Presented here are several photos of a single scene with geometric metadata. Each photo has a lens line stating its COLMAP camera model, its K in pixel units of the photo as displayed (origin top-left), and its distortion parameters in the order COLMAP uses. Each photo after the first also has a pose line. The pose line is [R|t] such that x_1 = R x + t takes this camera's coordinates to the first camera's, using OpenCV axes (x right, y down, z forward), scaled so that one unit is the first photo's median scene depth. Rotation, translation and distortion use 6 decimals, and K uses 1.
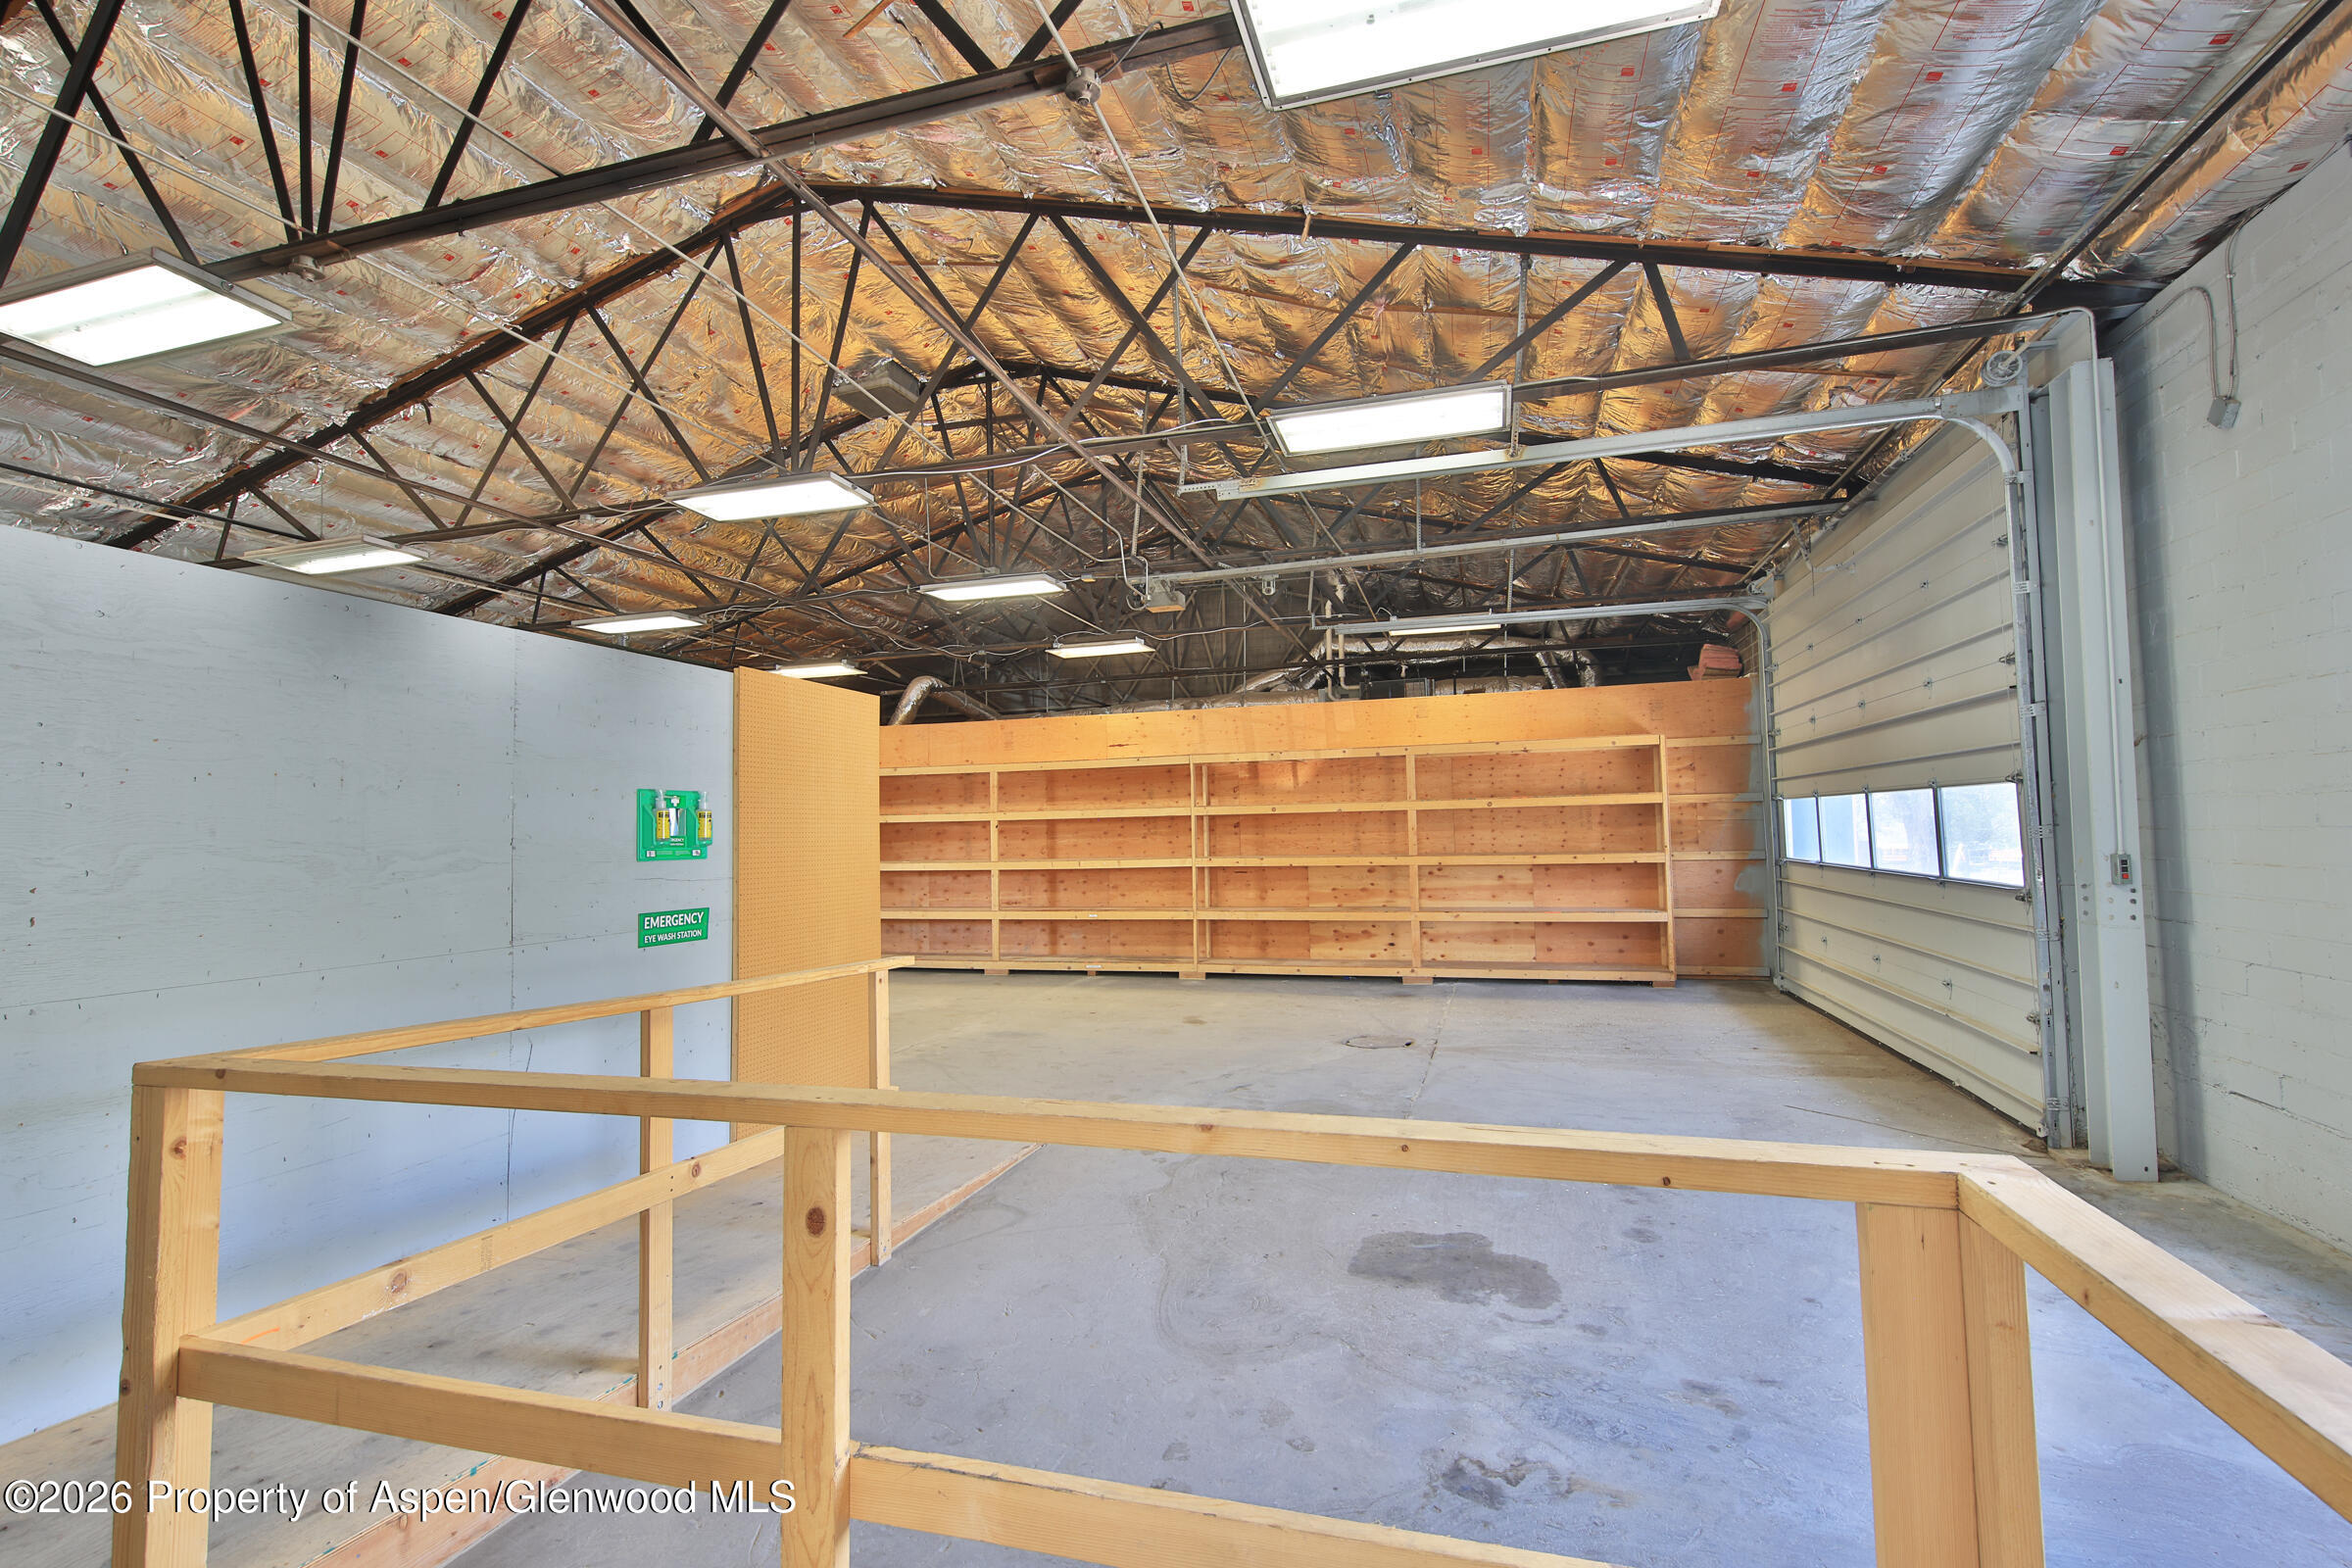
lens RADIAL K [[1049.4, 0, 1174.9], [0, 1049.4, 782.7], [0, 0, 1]] dist [0.009147, -0.002716]
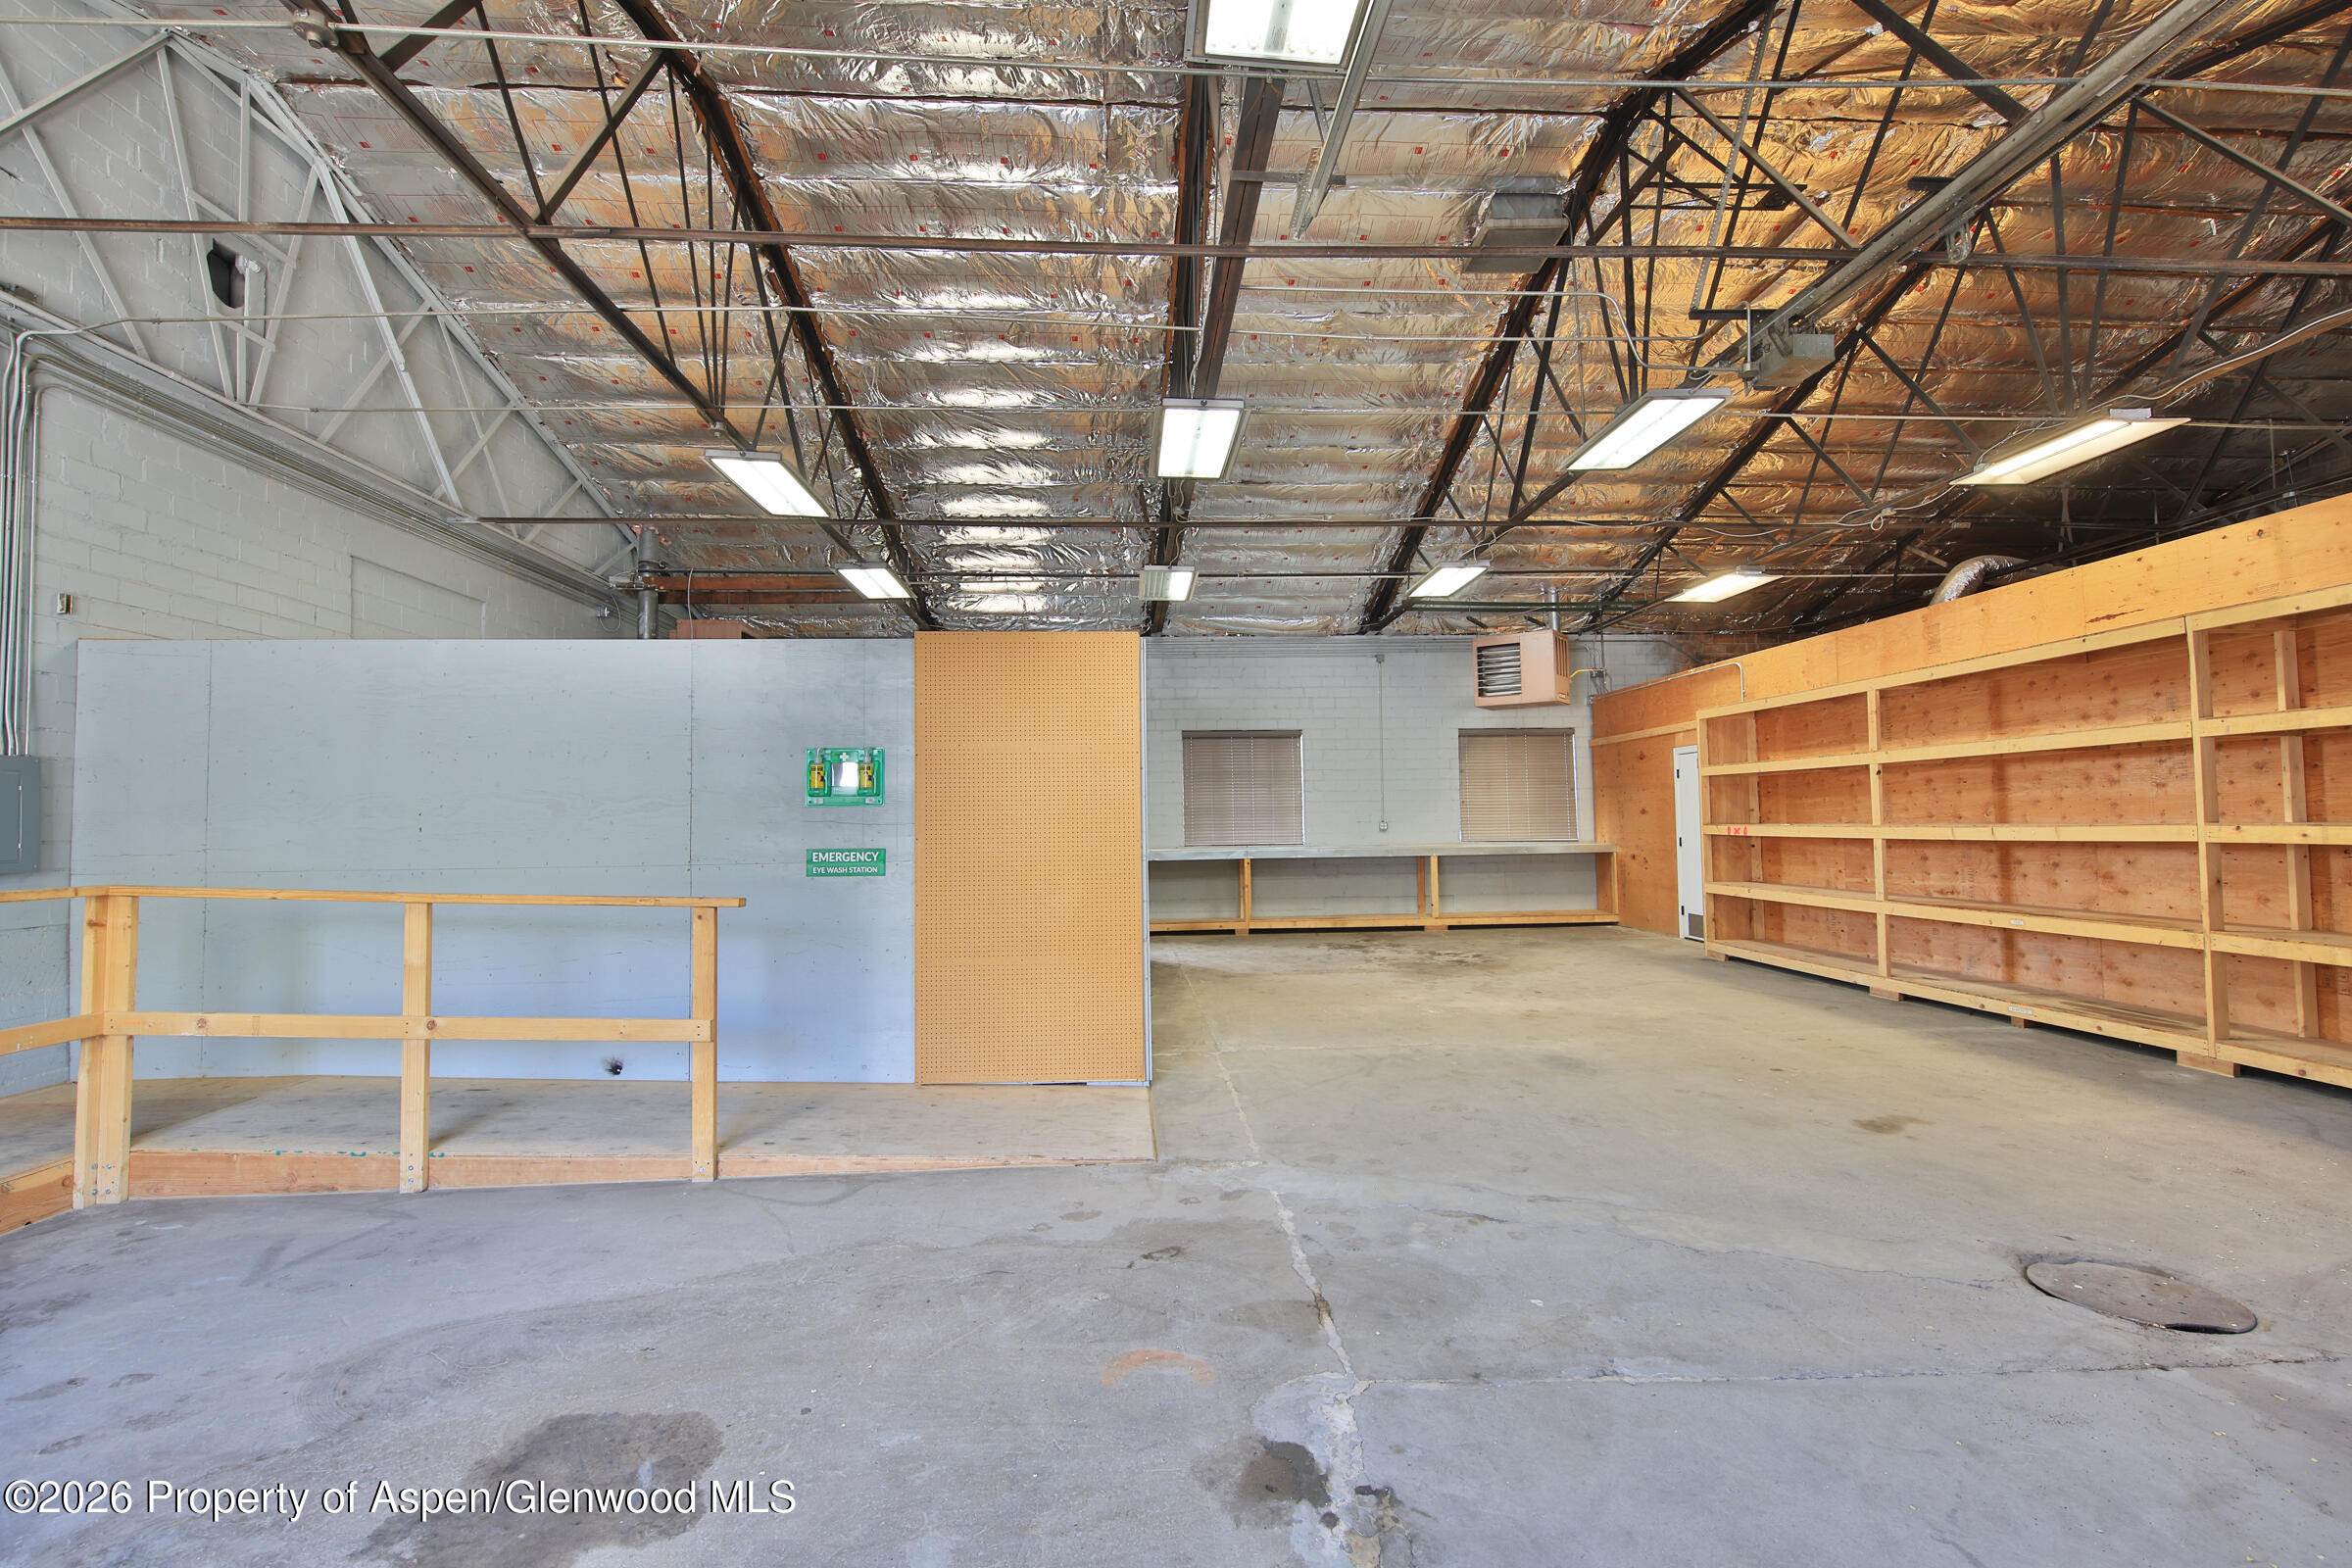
lens RADIAL K [[1049.4, 0, 1185.6], [0, 1049.4, 777.0], [0, 0, 1]] dist [0.009147, -0.002716]
pose [[0.348181, -0.026907, -0.937041, 0.314962], [0.053008, 0.998554, -0.008977, 0.029111], [0.935928, -0.046545, 0.349103, 0.386652]]
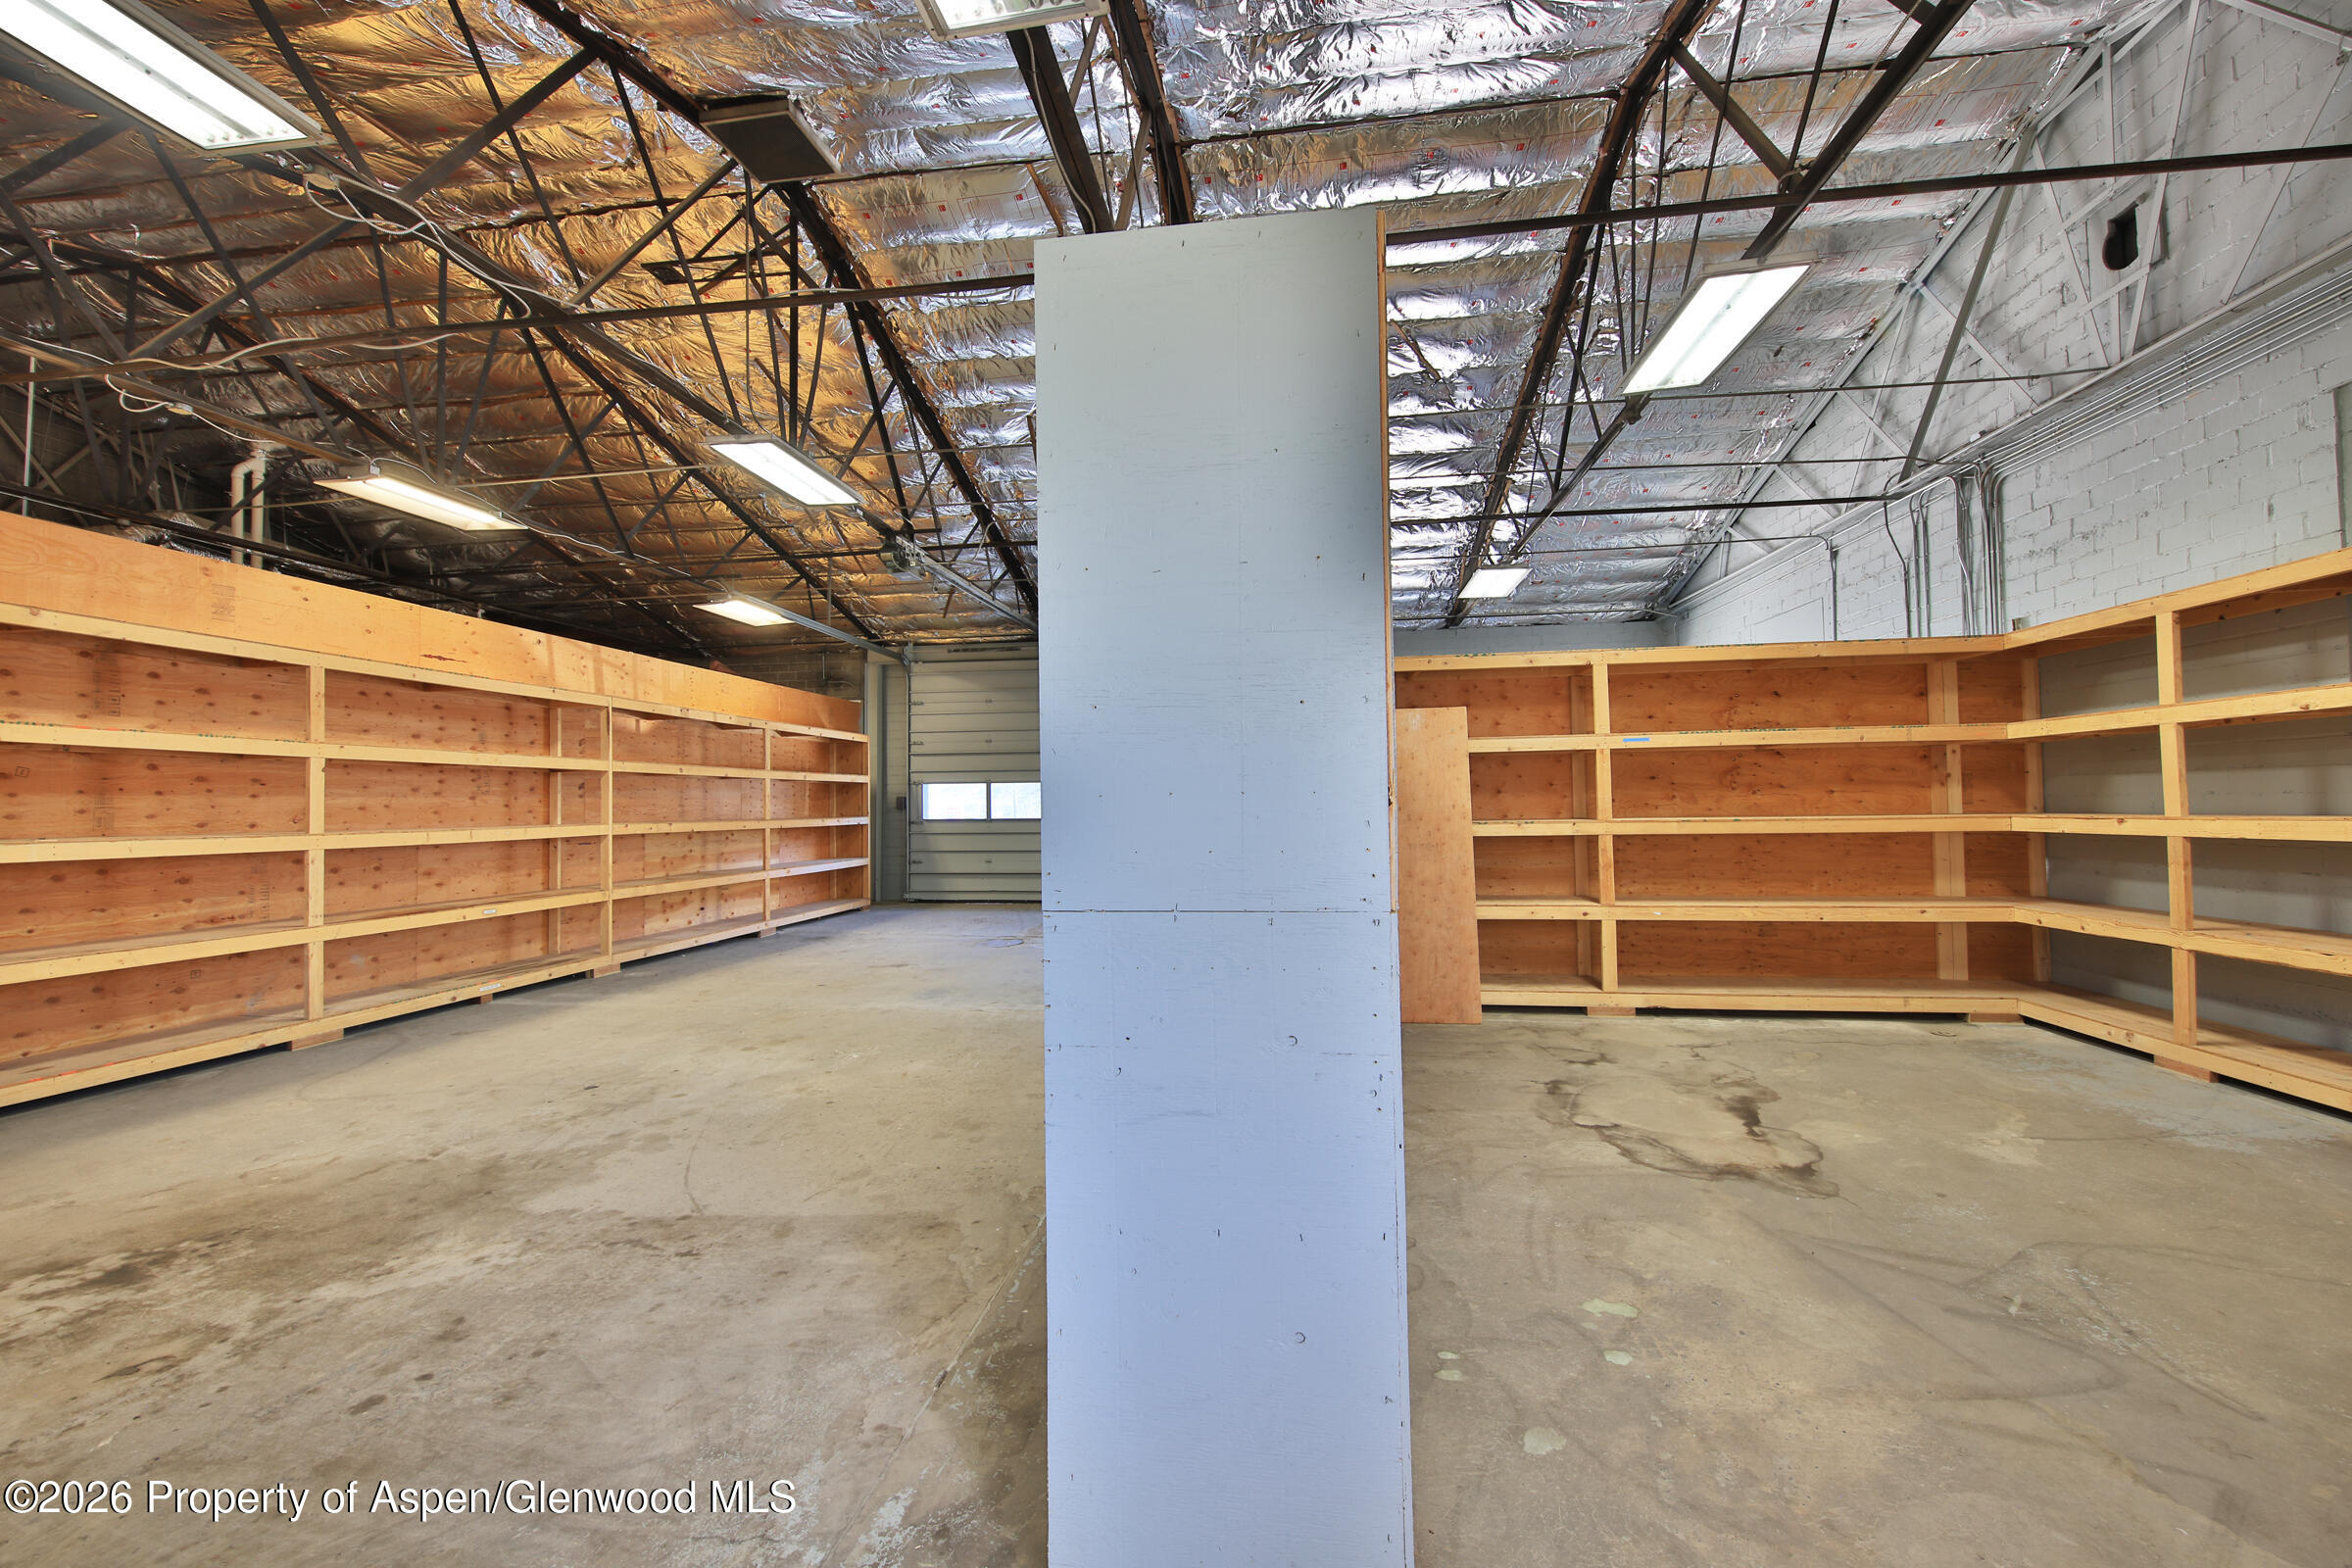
lens RADIAL K [[907.3, 0, 1167.3], [0, 907.3, 799.1], [0, 0, 1]] dist [0.002022, -0.002599]
pose [[-0.143034, 0.030698, 0.989242, -0.732325], [-0.031367, 0.998876, -0.035532, 0.063872], [-0.989221, -0.036112, -0.141910, 0.676793]]
